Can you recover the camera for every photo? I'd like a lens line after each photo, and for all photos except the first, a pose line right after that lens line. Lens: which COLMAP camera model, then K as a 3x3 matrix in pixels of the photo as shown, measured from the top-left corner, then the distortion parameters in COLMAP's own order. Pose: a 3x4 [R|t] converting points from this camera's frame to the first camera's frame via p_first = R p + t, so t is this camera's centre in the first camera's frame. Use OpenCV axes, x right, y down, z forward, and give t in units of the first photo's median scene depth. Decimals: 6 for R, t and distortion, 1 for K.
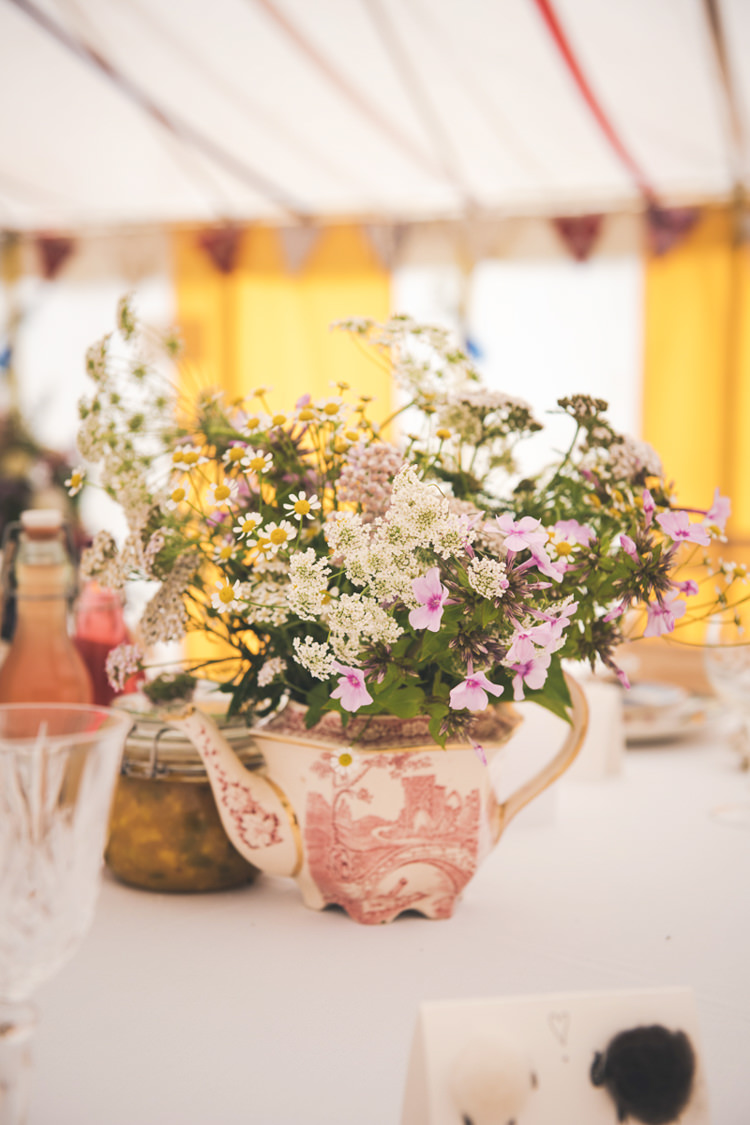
lens RADIAL K [[1668.8, 0, 374.9], [0, 1668.8, 561.4], [0, 0, 1]] dist [0.000346, 0.000000]
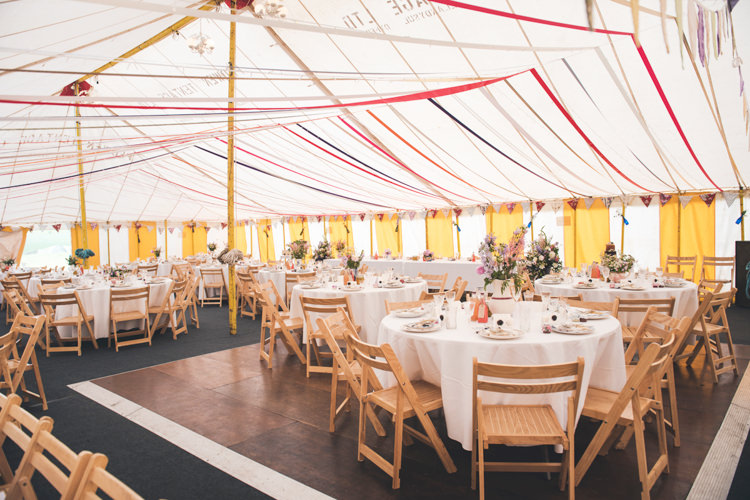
lens RADIAL K [[538.8, 0, 375.6], [0, 538.8, 252.9], [0, 0, 1]] dist [-0.002079, -0.000531]
pose [[0.928007, -0.015891, -0.372224, -0.042975], [0.010451, 0.999807, -0.016628, -0.008412], [0.372416, 0.011541, 0.927994, -0.912509]]
